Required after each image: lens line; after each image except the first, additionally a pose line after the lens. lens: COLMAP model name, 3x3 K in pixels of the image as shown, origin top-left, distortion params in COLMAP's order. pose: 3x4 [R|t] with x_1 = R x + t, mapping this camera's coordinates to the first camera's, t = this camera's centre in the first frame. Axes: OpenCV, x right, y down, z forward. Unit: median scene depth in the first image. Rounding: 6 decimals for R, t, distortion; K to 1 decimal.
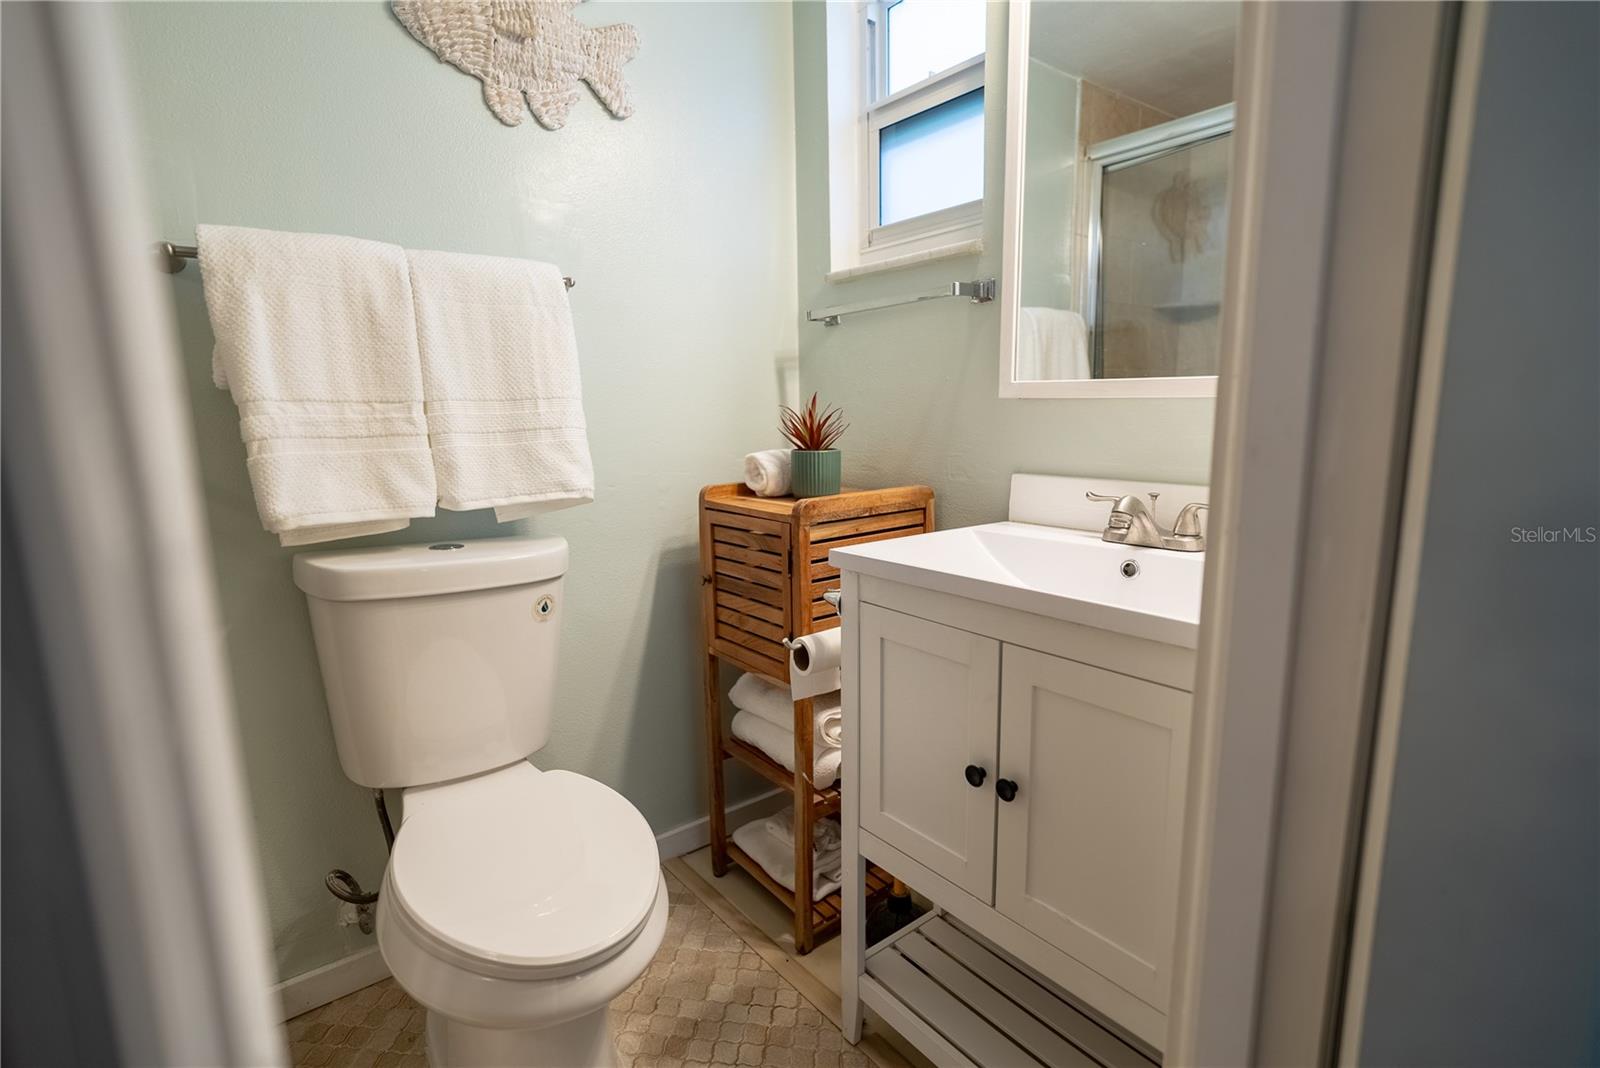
lens RADIAL K [[750.9, 0, 798.3], [0, 750.9, 529.2], [0, 0, 1]] dist [-0.019401, 0.007579]
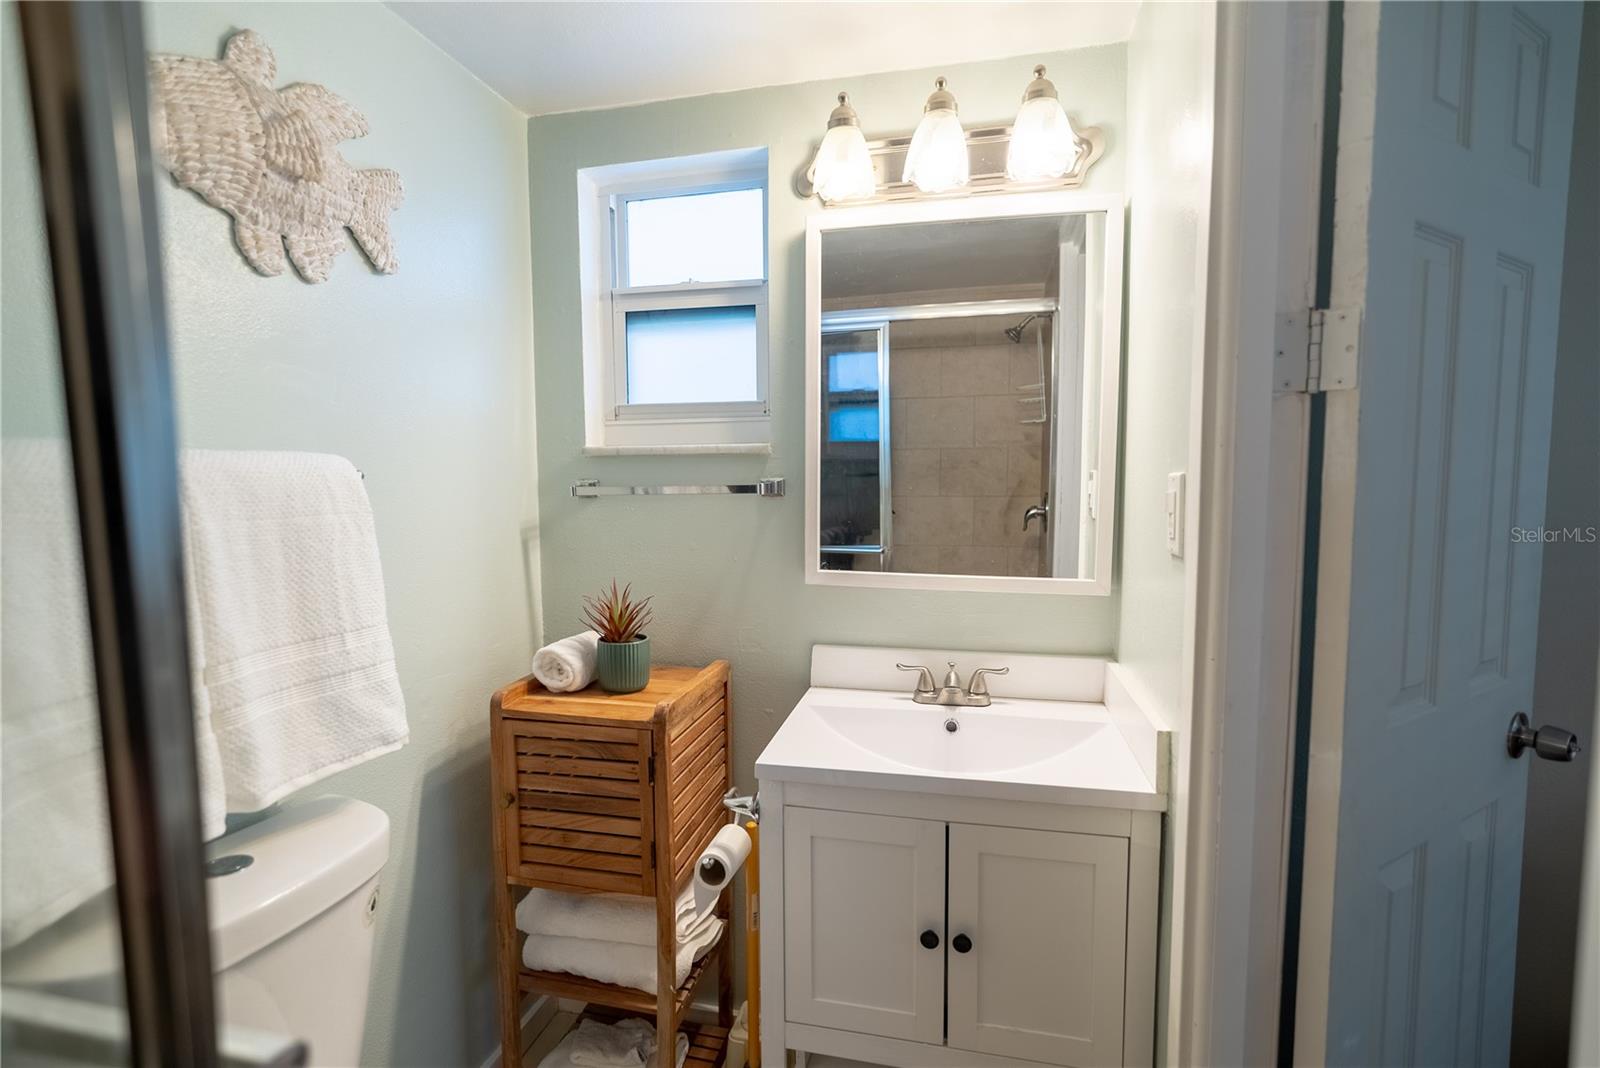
lens RADIAL K [[750.9, 0, 798.3], [0, 750.9, 529.2], [0, 0, 1]] dist [-0.019401, 0.007579]
pose [[0.781425, -0.035226, 0.623004, -0.451260], [0.094265, 0.993611, -0.062055, -0.185521], [-0.616838, 0.107219, 0.779753, 0.093334]]
